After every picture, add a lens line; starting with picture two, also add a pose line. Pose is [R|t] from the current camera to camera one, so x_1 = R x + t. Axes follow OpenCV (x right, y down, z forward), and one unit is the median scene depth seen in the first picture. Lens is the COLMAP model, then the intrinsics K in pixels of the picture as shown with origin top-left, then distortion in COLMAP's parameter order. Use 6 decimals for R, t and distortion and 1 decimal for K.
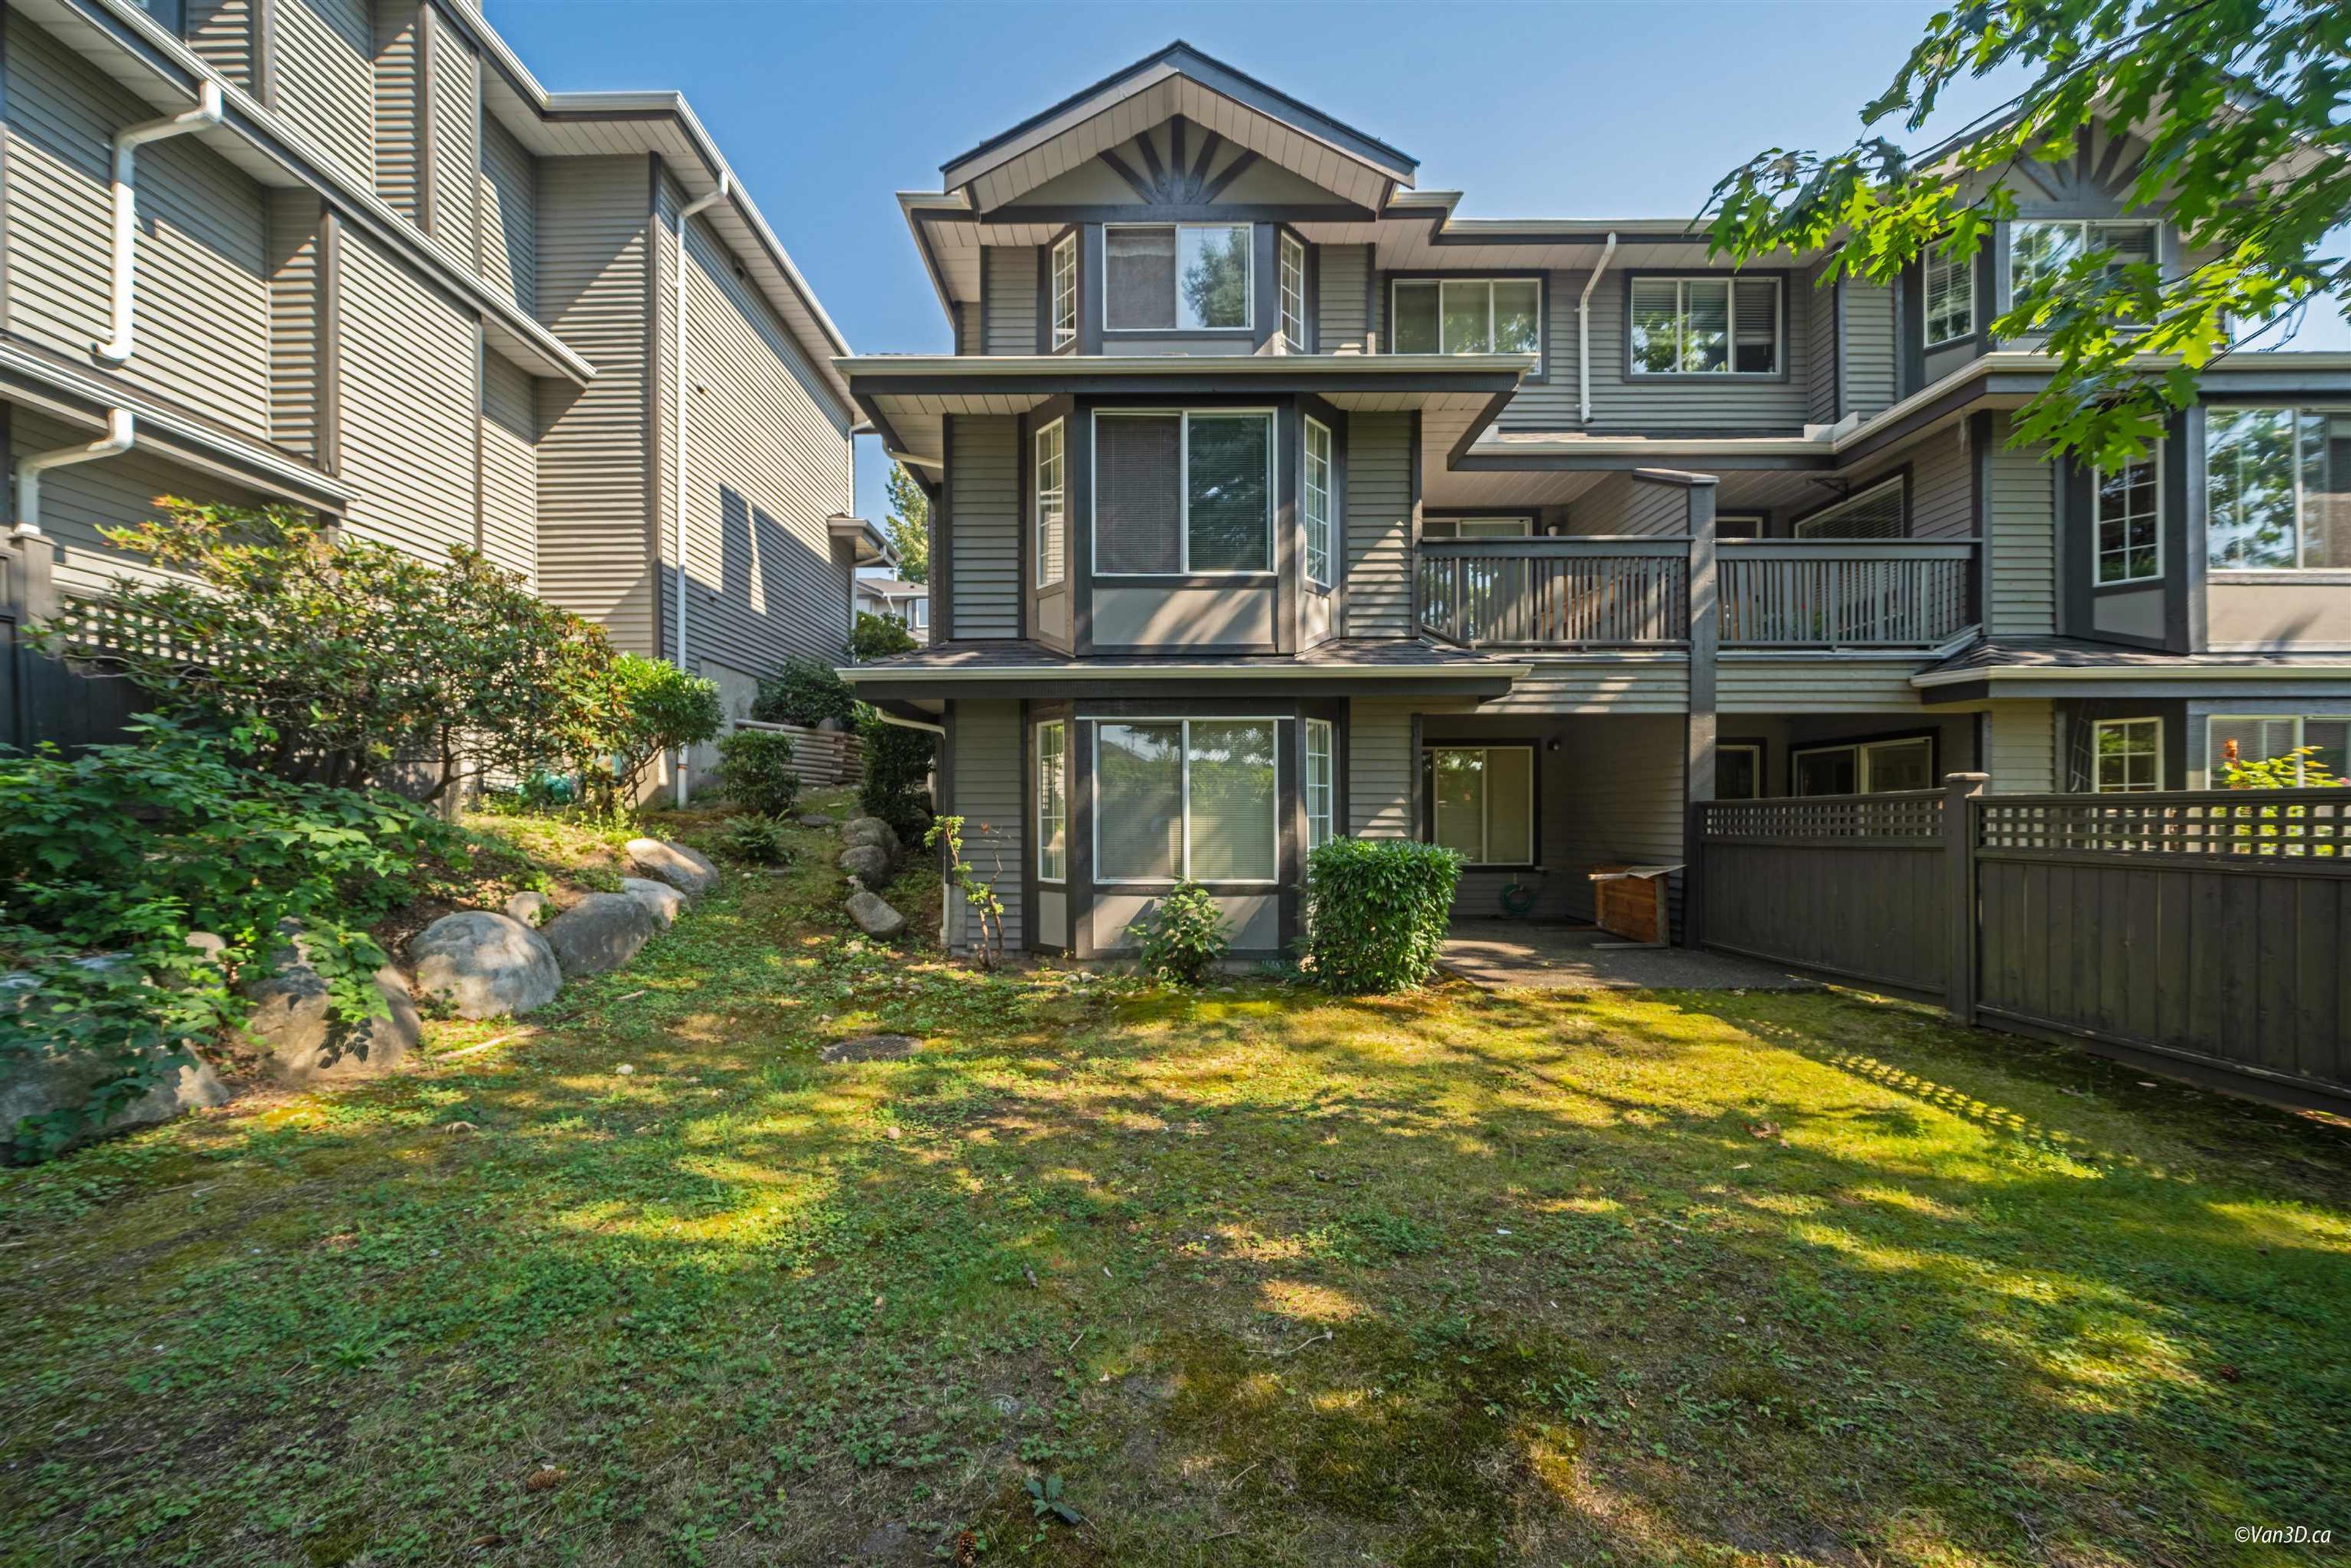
lens RADIAL K [[816.2, 0, 1164.5], [0, 816.2, 831.2], [0, 0, 1]] dist [-0.006403, 0.000123]
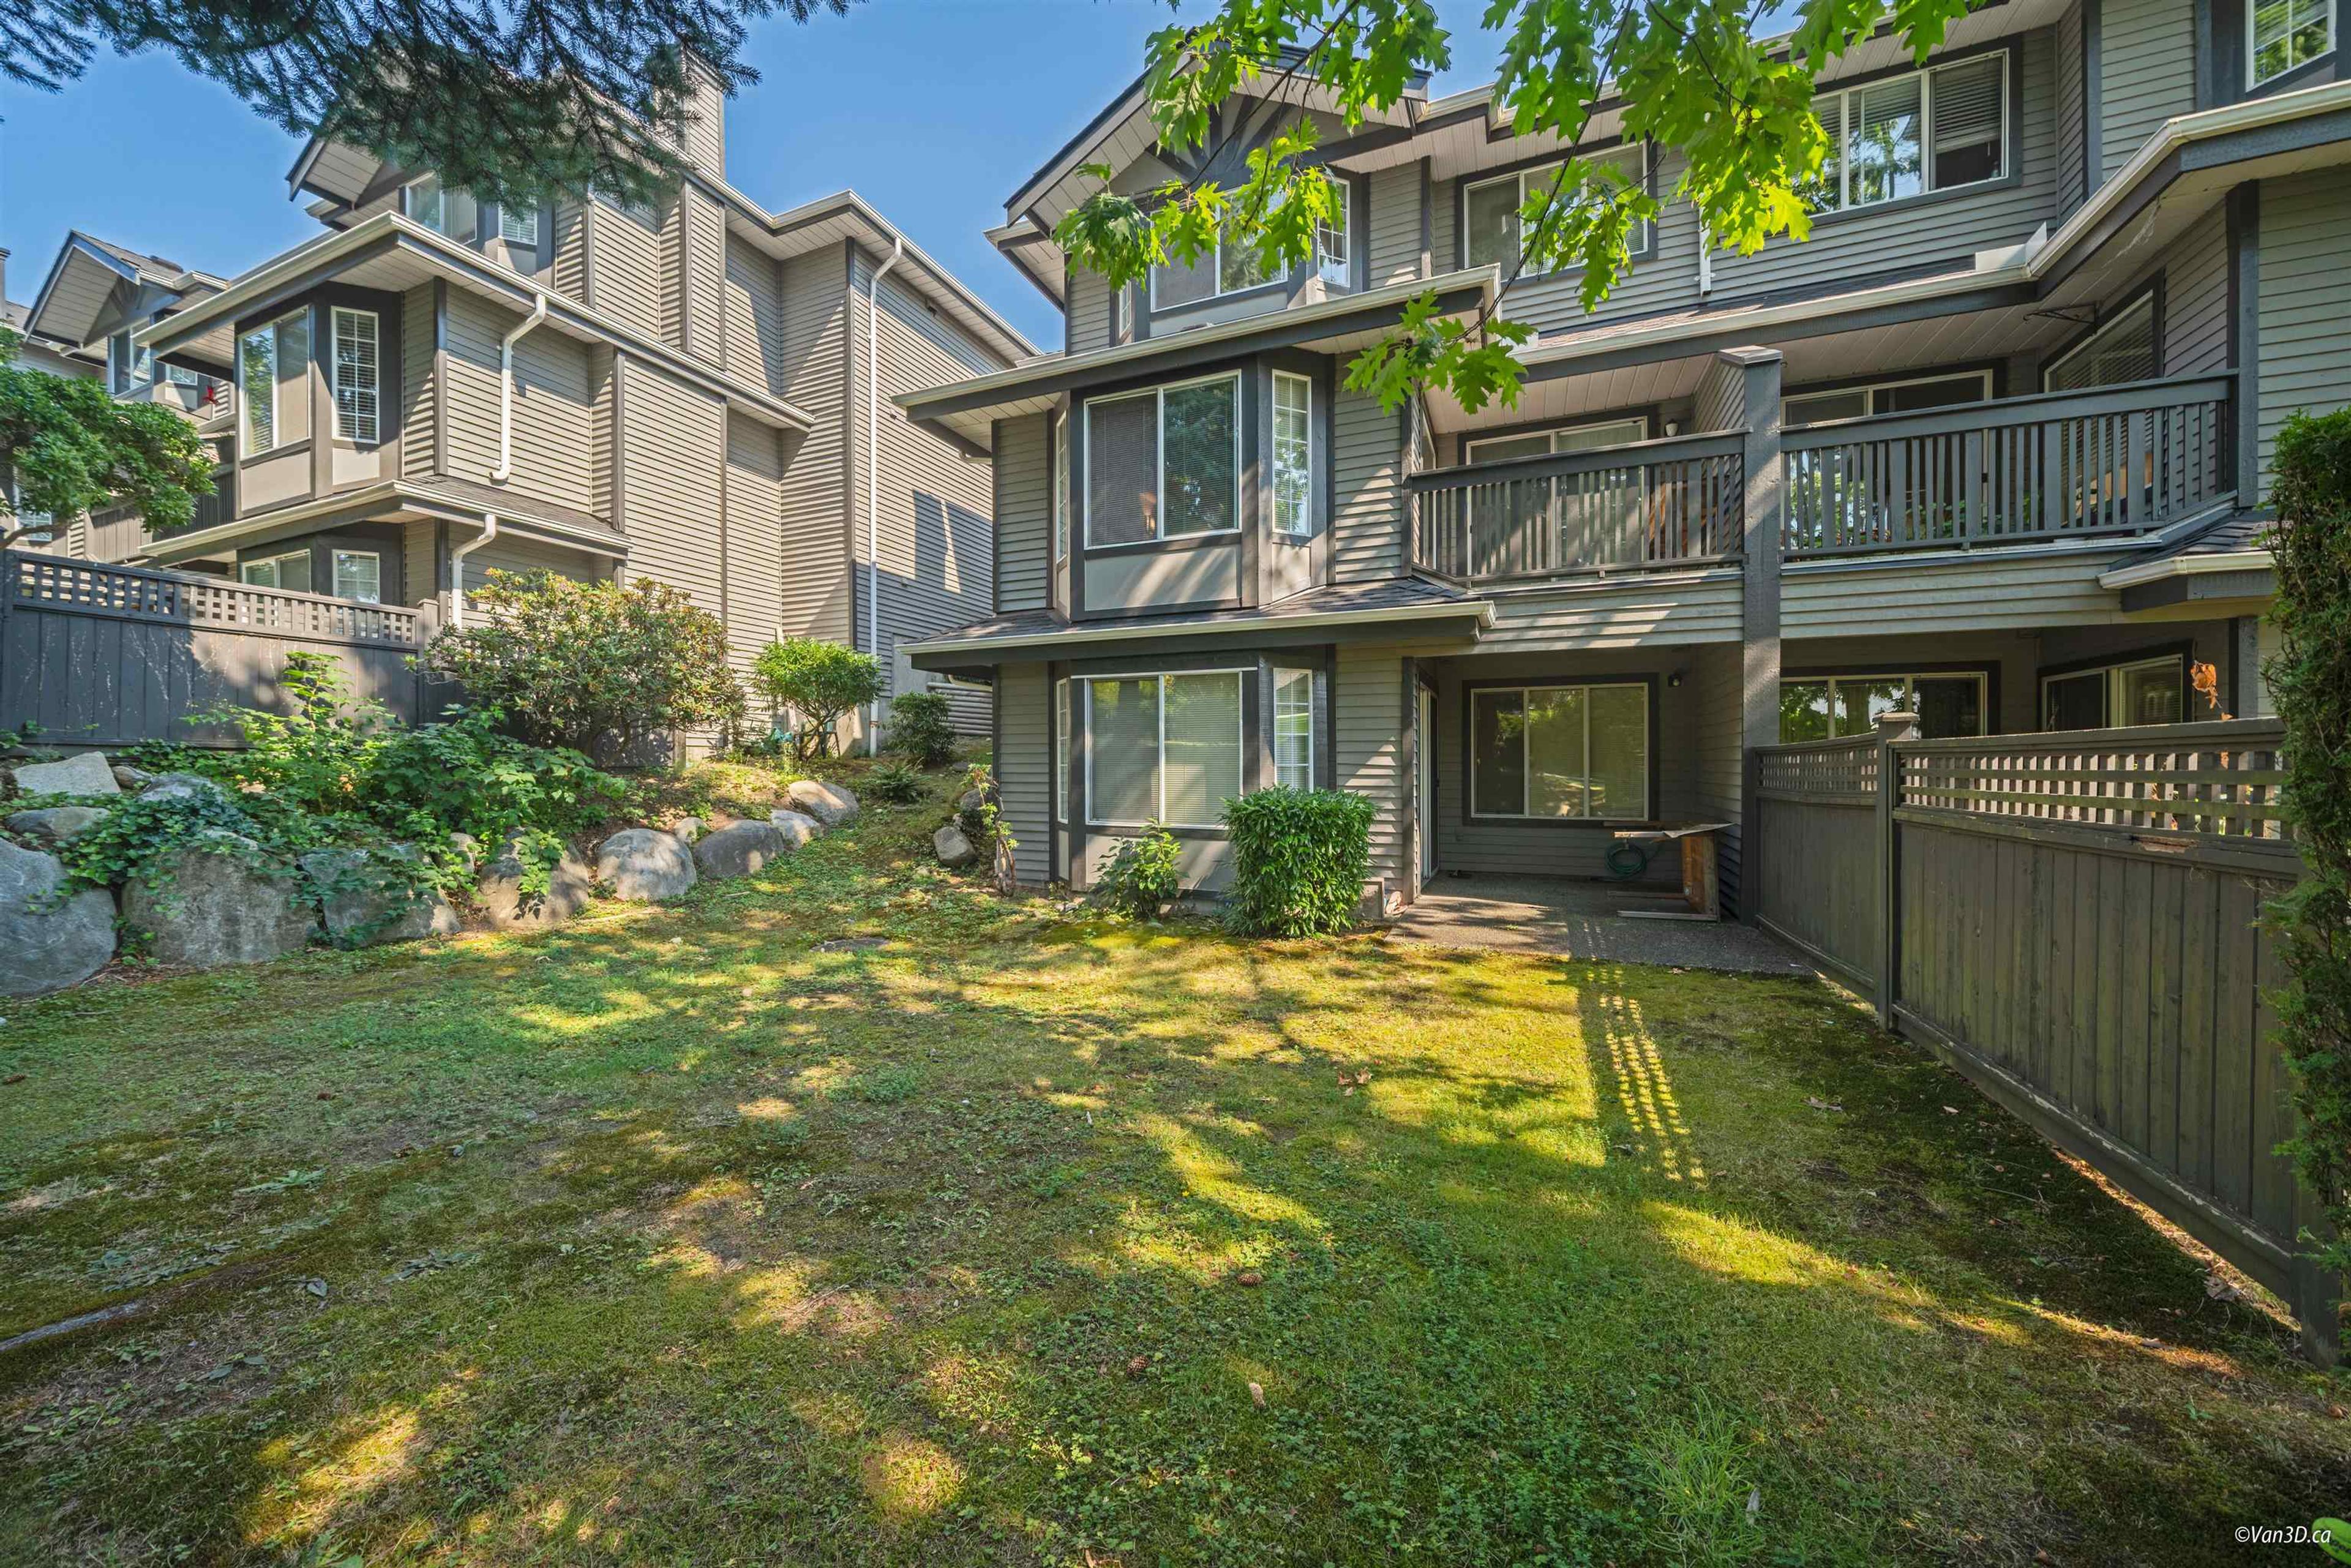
lens RADIAL K [[849.9, 0, 1175.5], [0, 849.9, 784.0], [0, 0, 1]] dist [-0.007406, -0.000027]
pose [[0.921679, 0.010262, -0.387817, 0.459109], [-0.007193, 0.999930, 0.009364, -0.002990], [0.387886, -0.005842, 0.921689, -0.026536]]
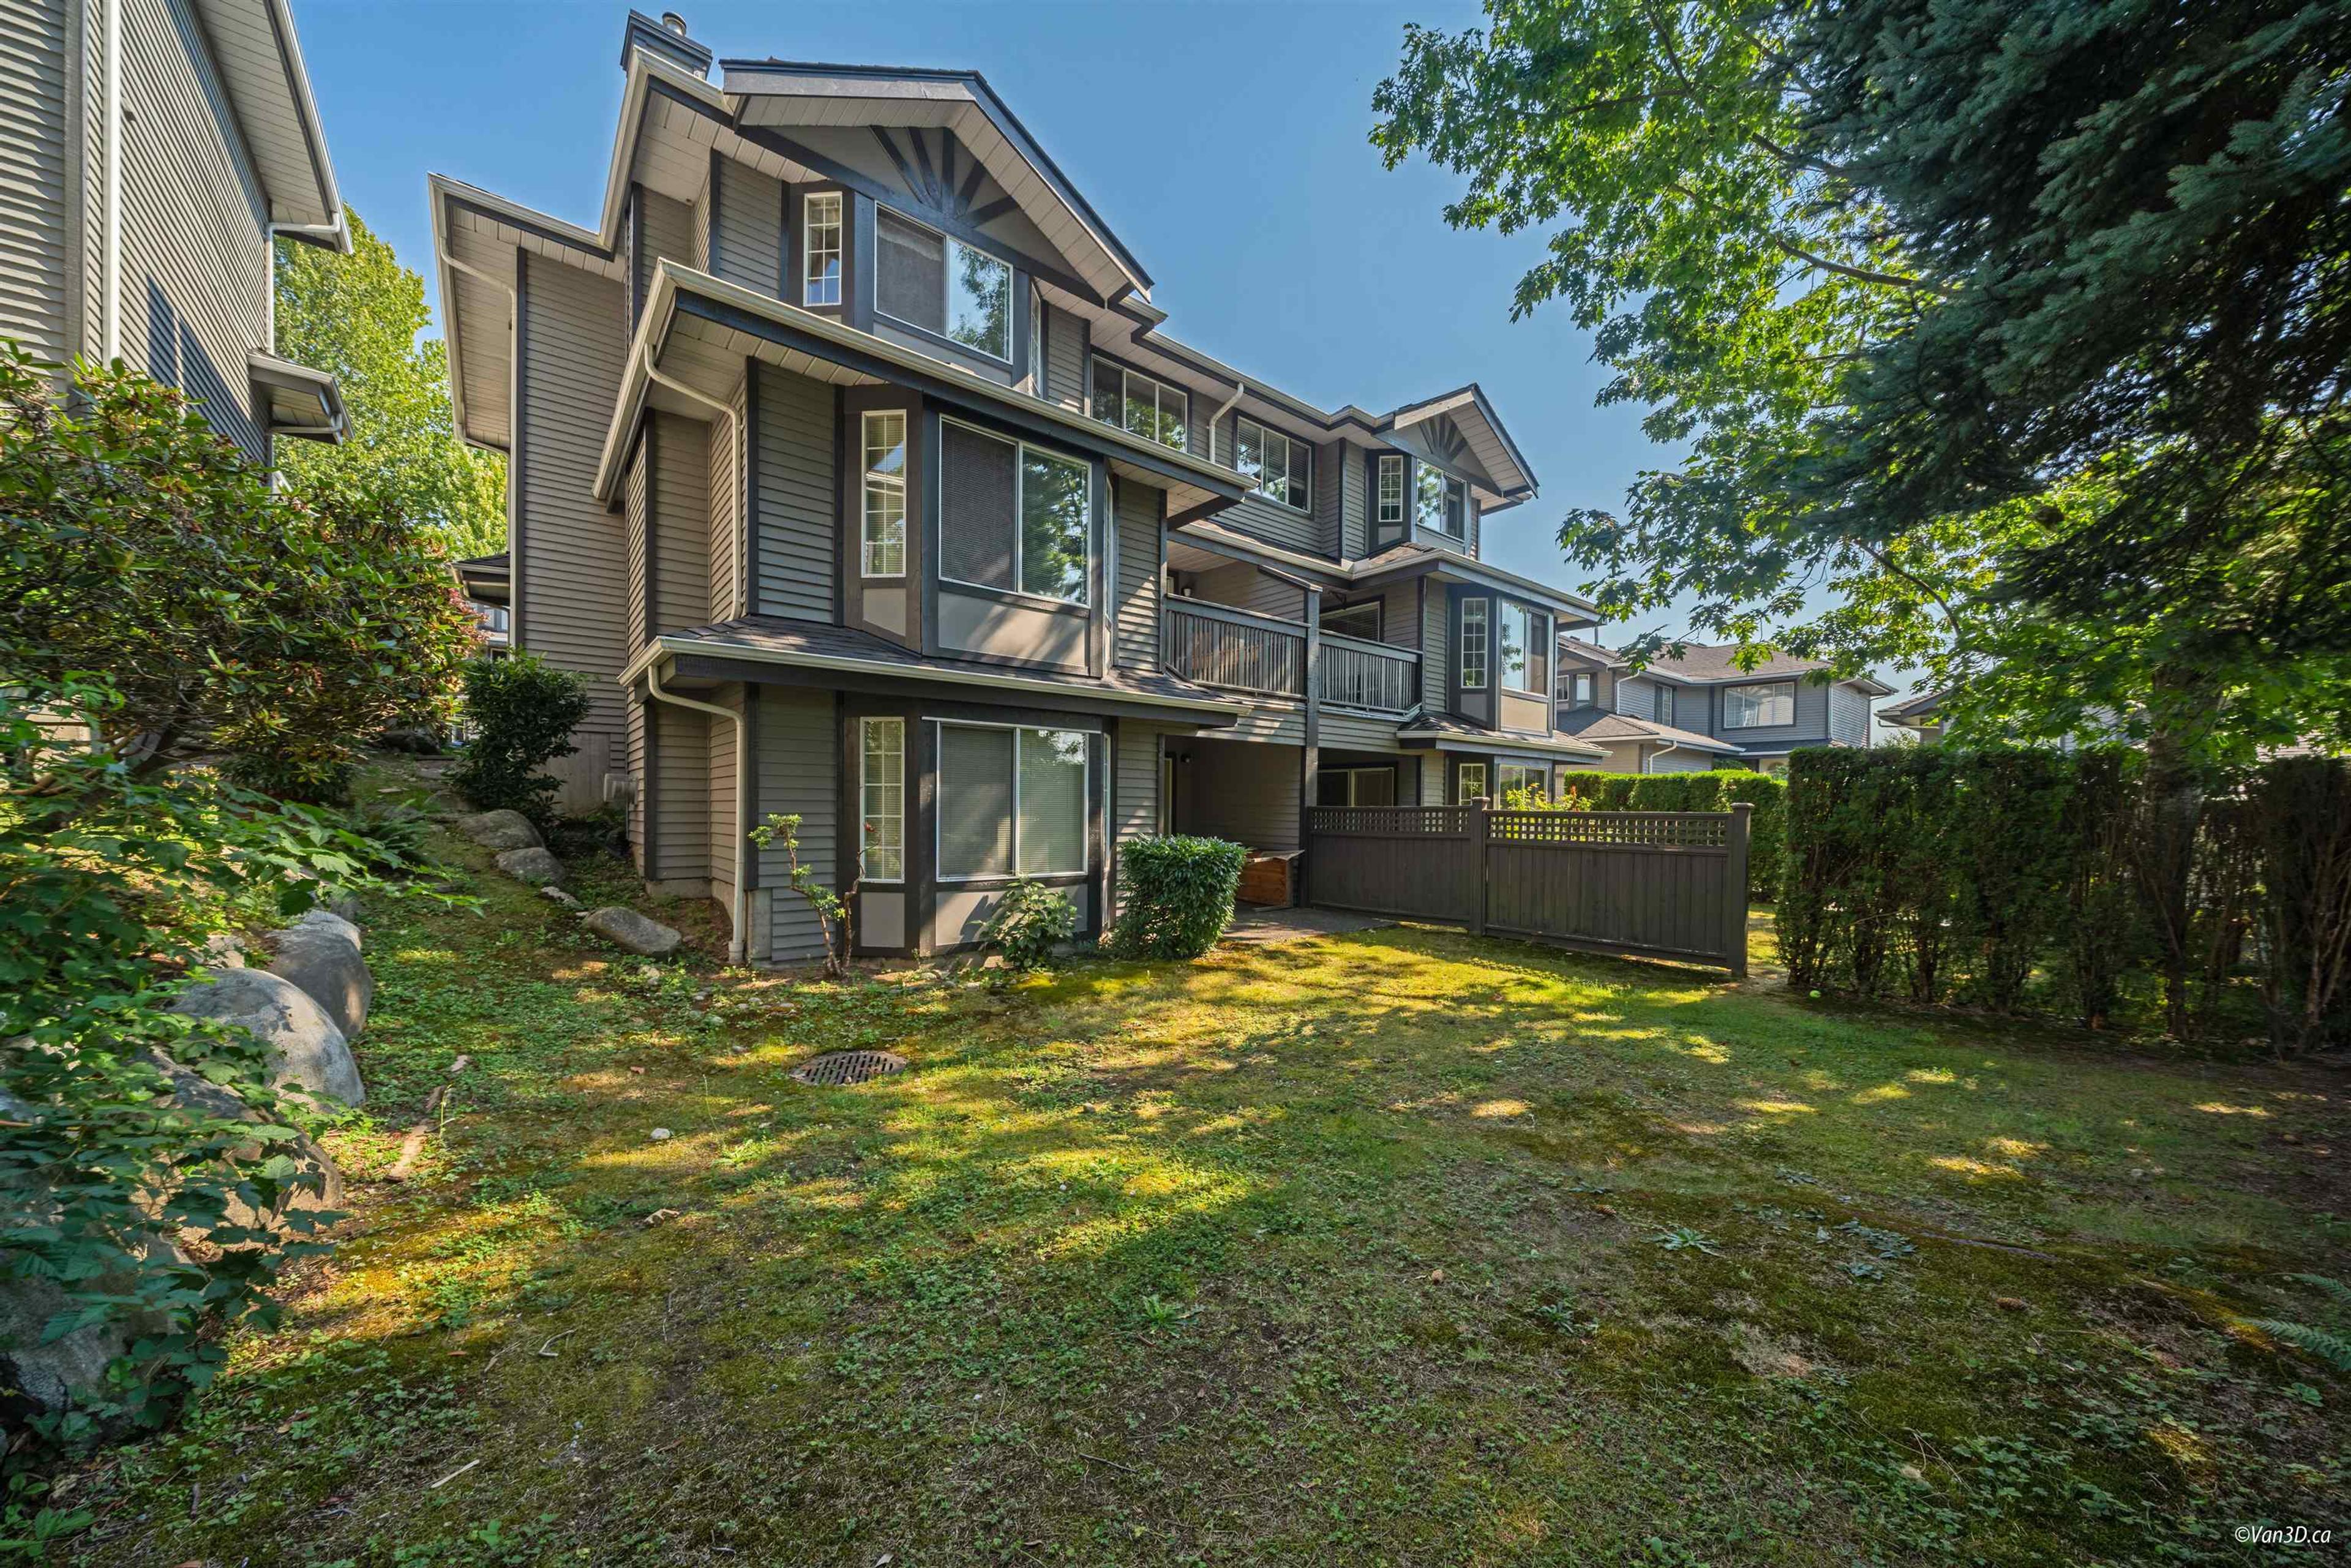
lens RADIAL K [[816.2, 0, 1163.1], [0, 816.2, 828.0], [0, 0, 1]] dist [-0.008589, -0.000042]
pose [[0.772189, -0.004929, 0.635374, -0.493519], [-0.002780, 0.999934, 0.011137, -0.014773], [-0.635387, -0.010366, 0.772124, 0.035622]]
